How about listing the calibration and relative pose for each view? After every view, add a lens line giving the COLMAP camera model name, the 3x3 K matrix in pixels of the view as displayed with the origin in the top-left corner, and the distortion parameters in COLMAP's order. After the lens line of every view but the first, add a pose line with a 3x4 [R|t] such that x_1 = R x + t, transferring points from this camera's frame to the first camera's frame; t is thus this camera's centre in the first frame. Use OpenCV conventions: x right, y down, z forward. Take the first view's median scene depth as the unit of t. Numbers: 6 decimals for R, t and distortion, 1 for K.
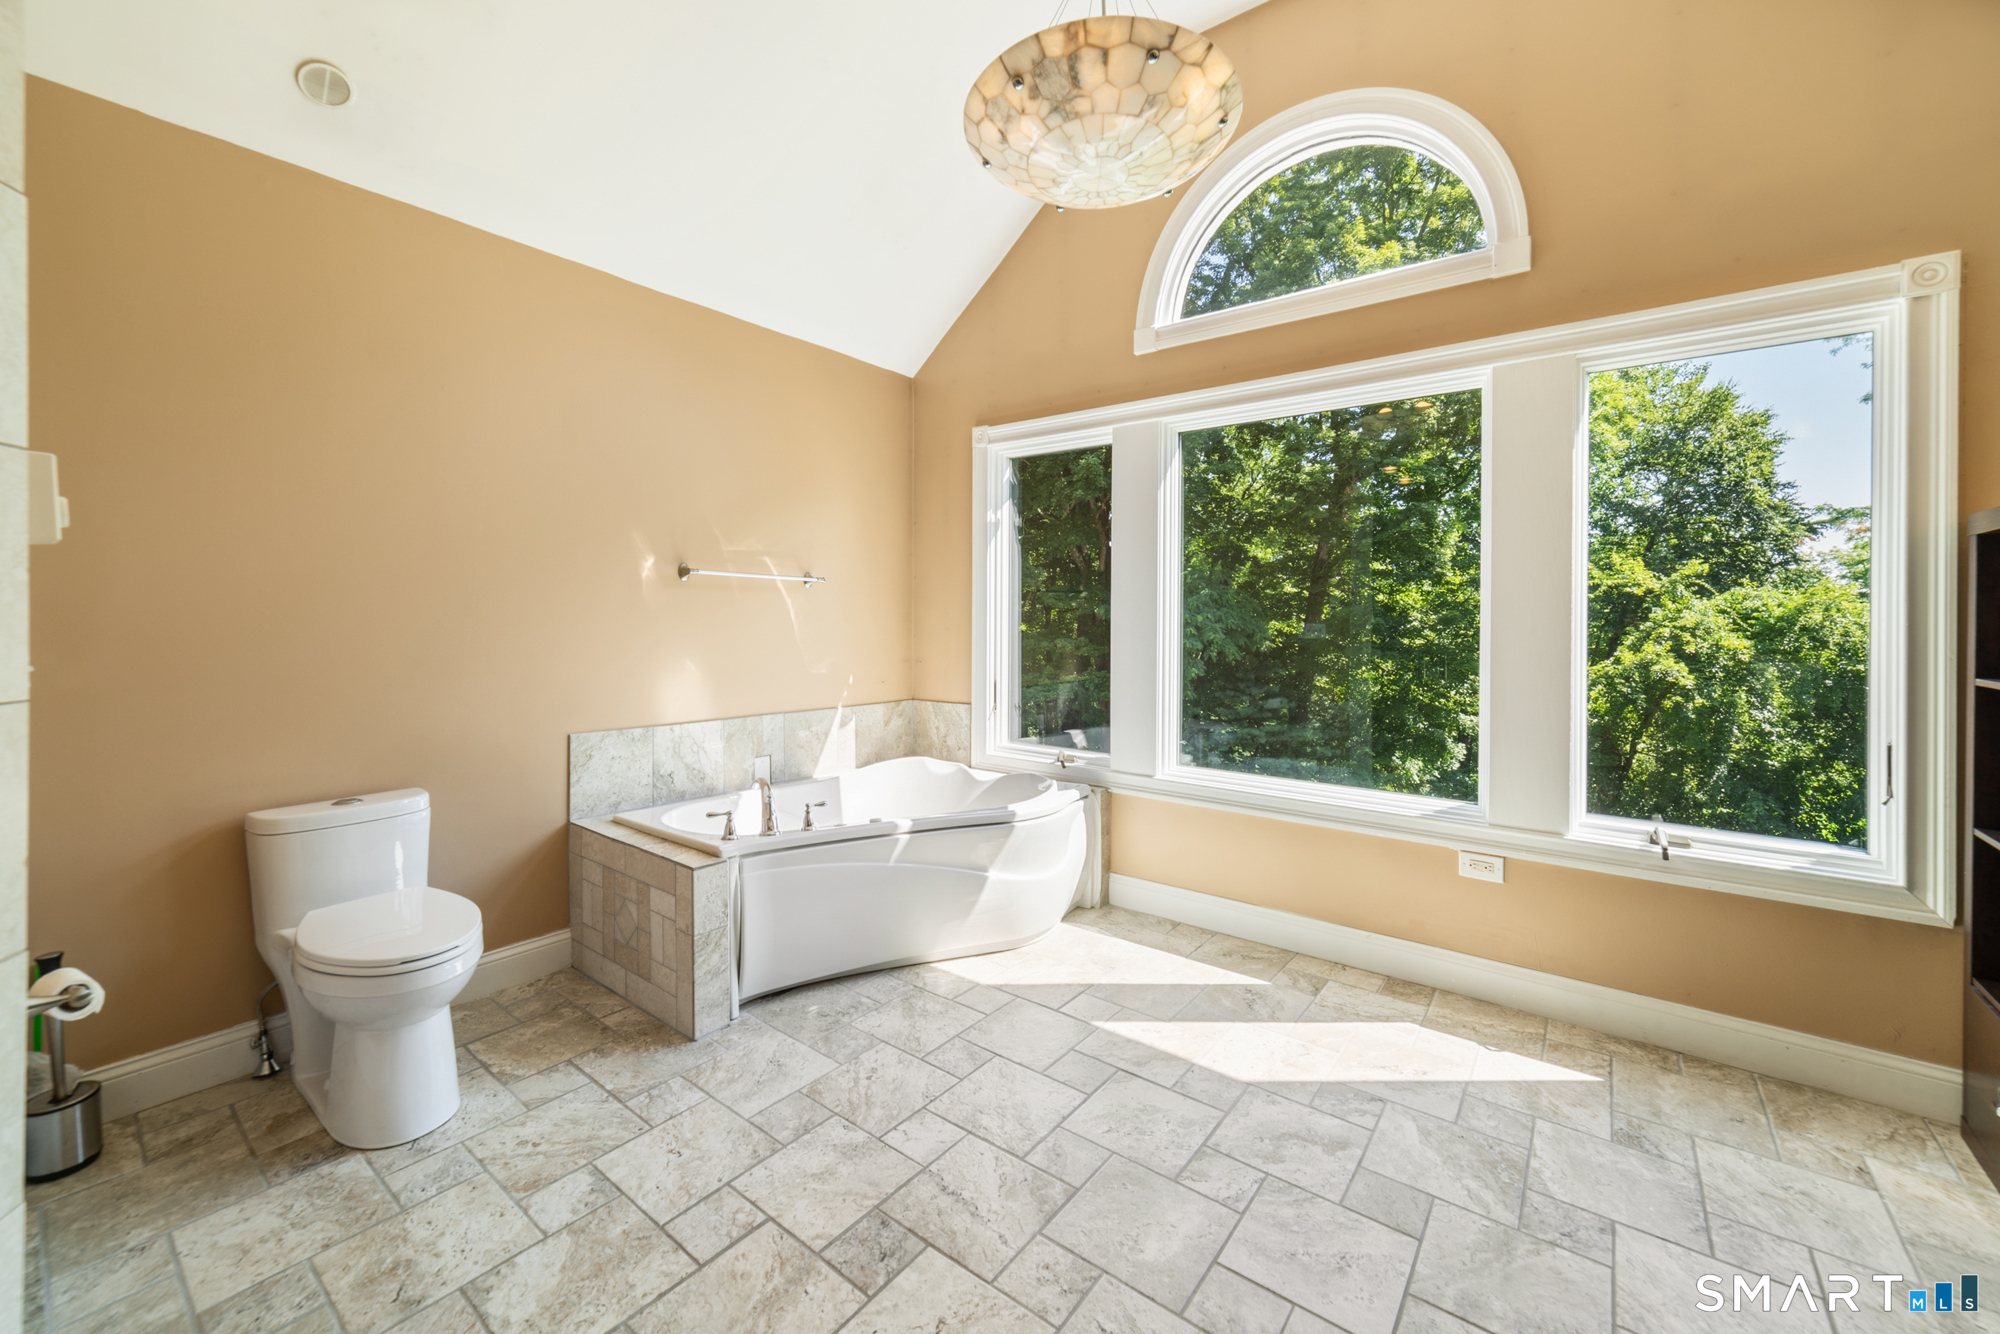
lens RADIAL K [[783.3, 0, 1116.5], [0, 783.3, 624.4], [0, 0, 1]] dist [-0.002802, 0.001881]
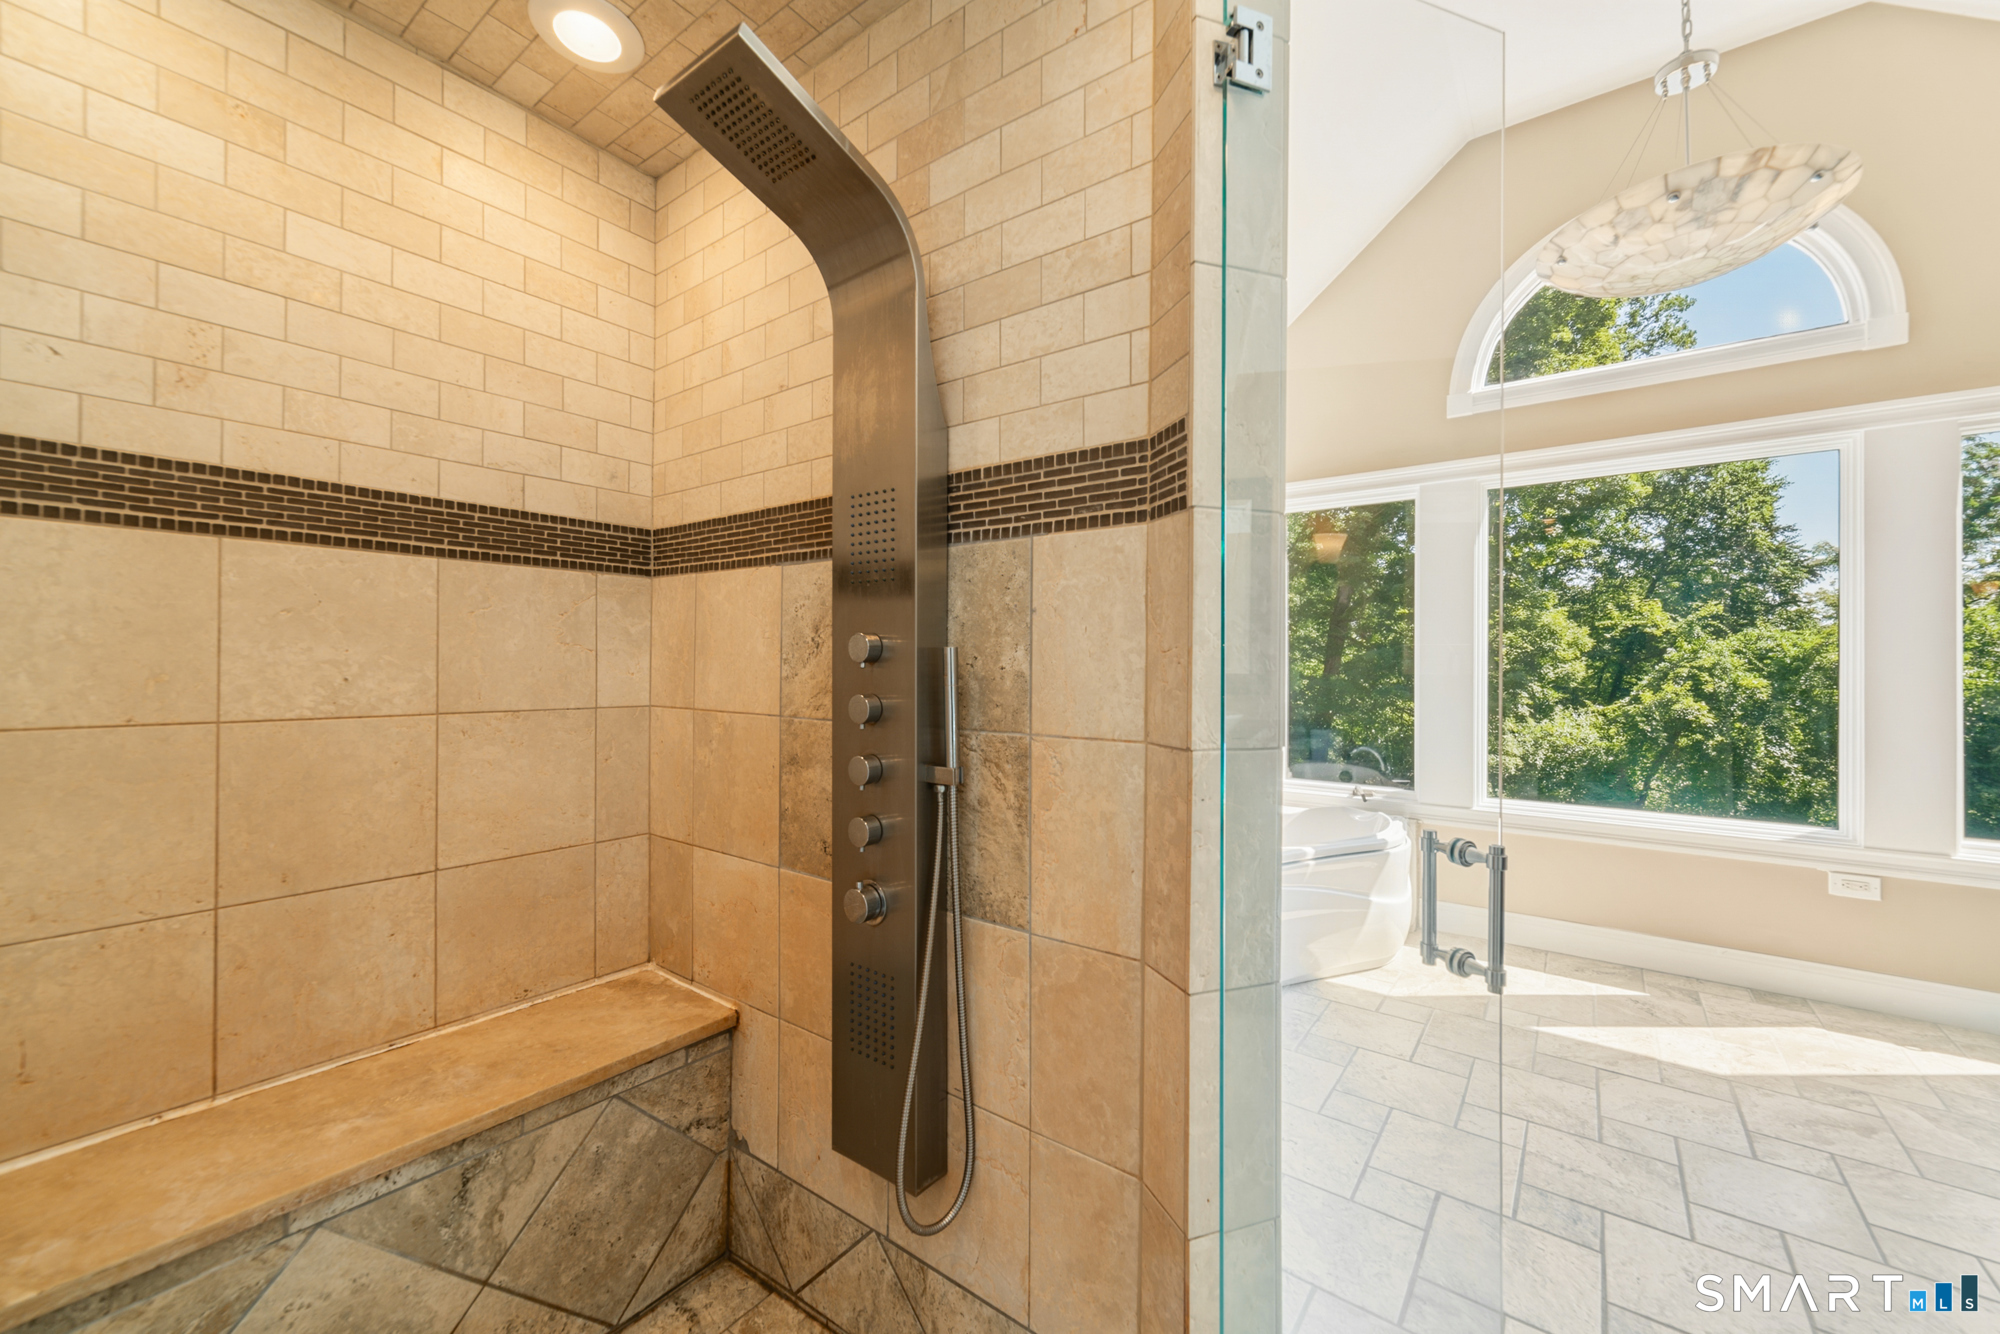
lens RADIAL K [[783.3, 0, 989.9], [0, 783.3, 664.0], [0, 0, 1]] dist [-0.002802, 0.001881]
pose [[0.999975, -0.005852, 0.003934, -0.218130], [0.005871, 0.999970, -0.005064, -0.000844], [-0.003905, 0.005087, 0.999979, -0.027387]]
